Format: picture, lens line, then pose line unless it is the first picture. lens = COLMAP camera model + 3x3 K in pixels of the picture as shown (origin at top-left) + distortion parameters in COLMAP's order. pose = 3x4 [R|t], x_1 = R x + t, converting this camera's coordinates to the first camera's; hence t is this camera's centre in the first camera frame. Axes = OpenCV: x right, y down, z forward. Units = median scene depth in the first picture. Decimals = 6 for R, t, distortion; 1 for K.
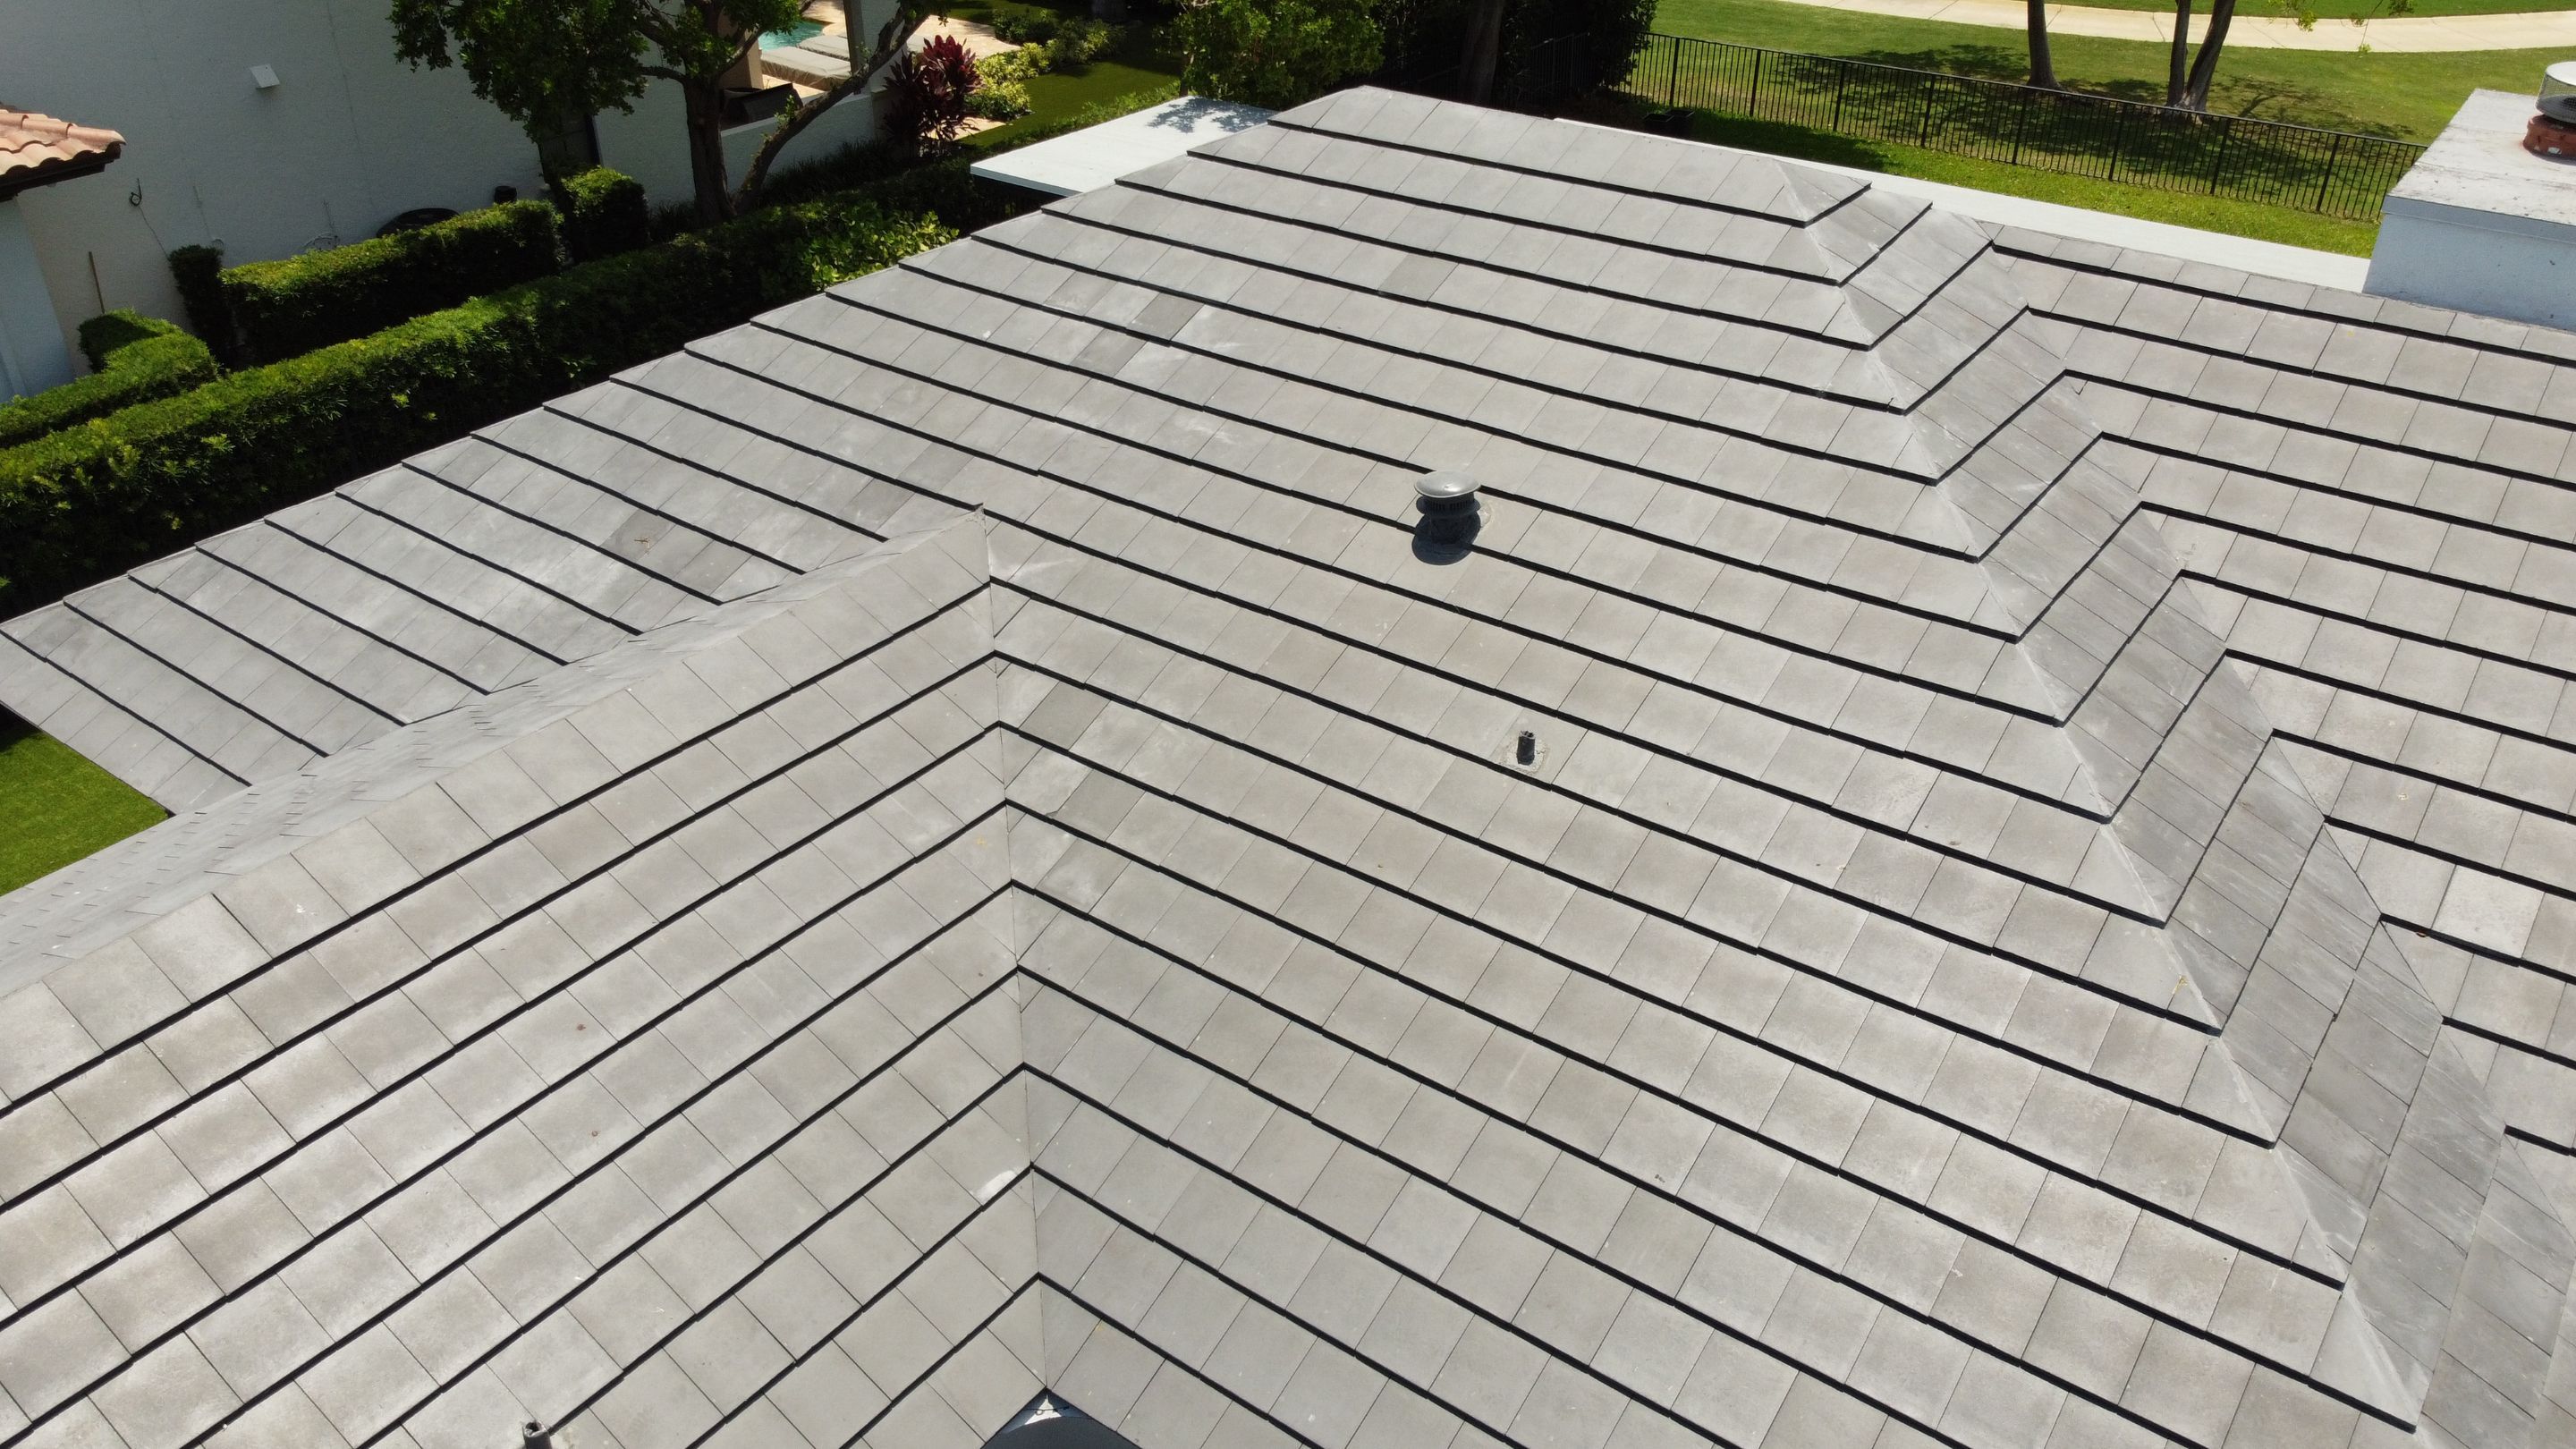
lens RADIAL K [[1989.0, 0, 1283.6], [0, 1989.0, 679.5], [0, 0, 1]] dist [-0.003582, -0.003247]
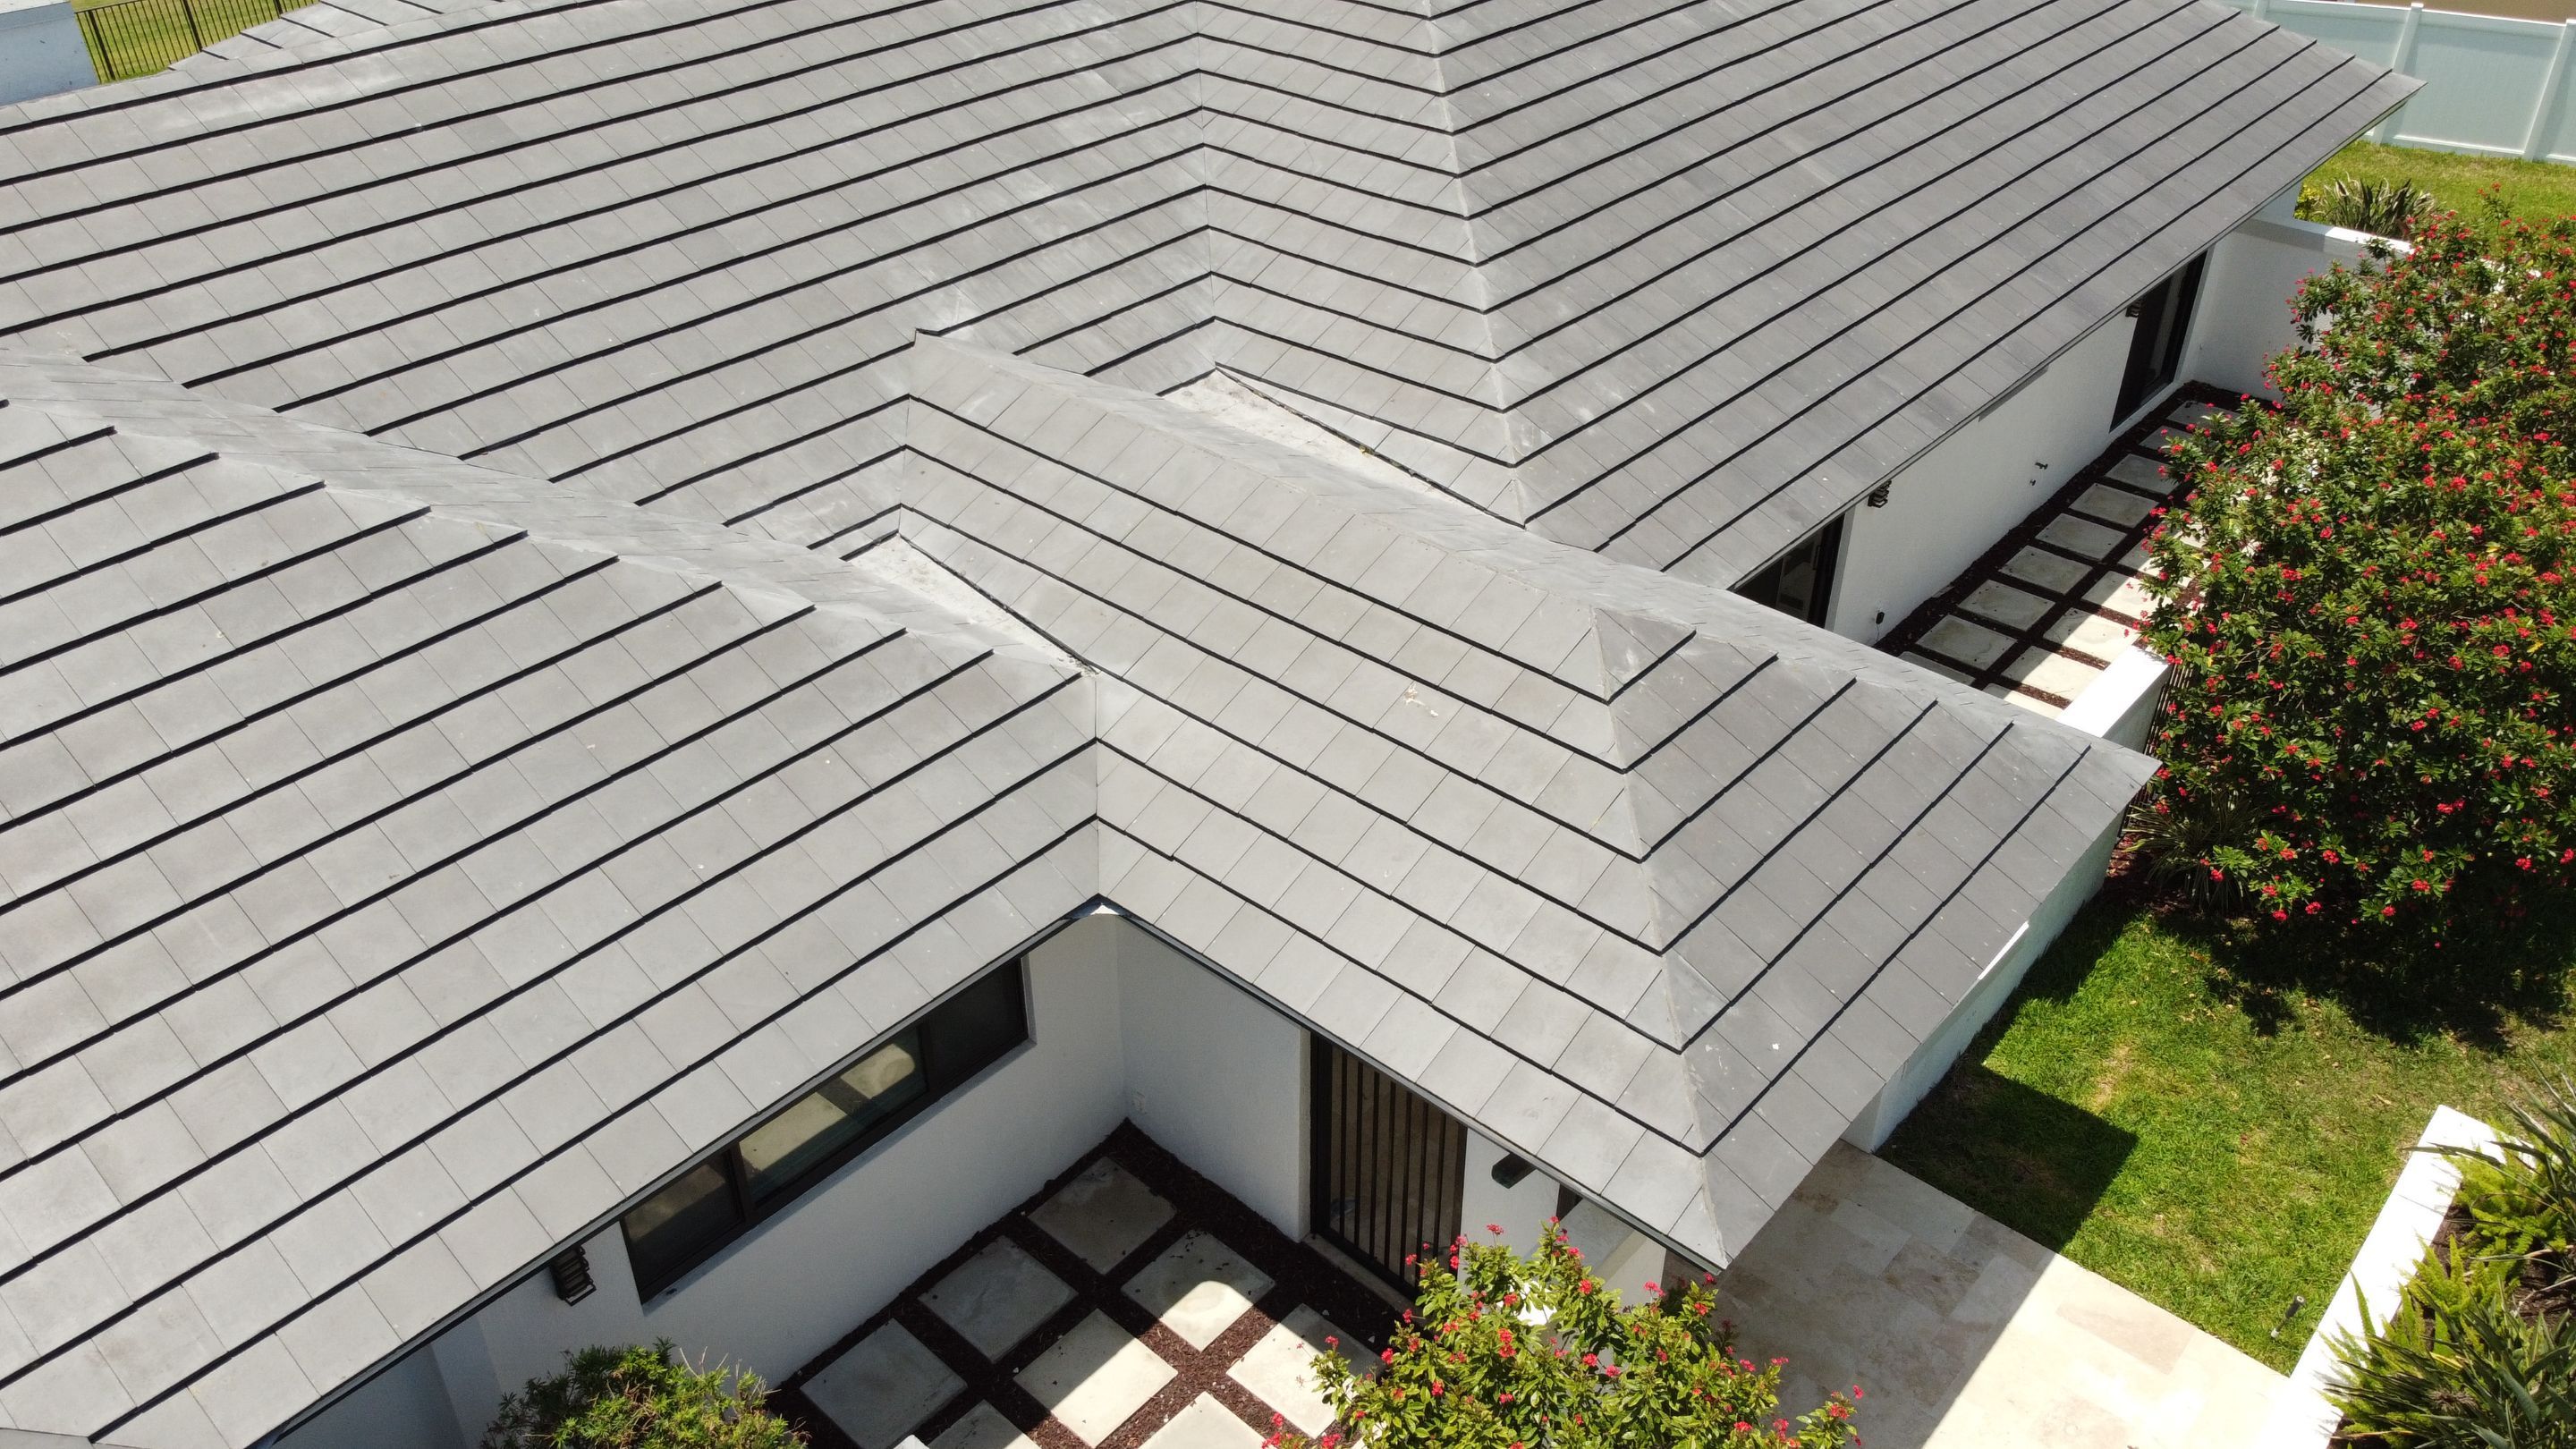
lens RADIAL K [[1958.6, 0, 1285.0], [0, 1958.6, 700.2], [0, 0, 1]] dist [0.001704, -0.005700]
pose [[0.089239, -0.546002, 0.833017, -0.449038], [0.506223, 0.745140, 0.434172, -0.039703], [-0.857773, 0.382947, 0.342894, 0.081745]]
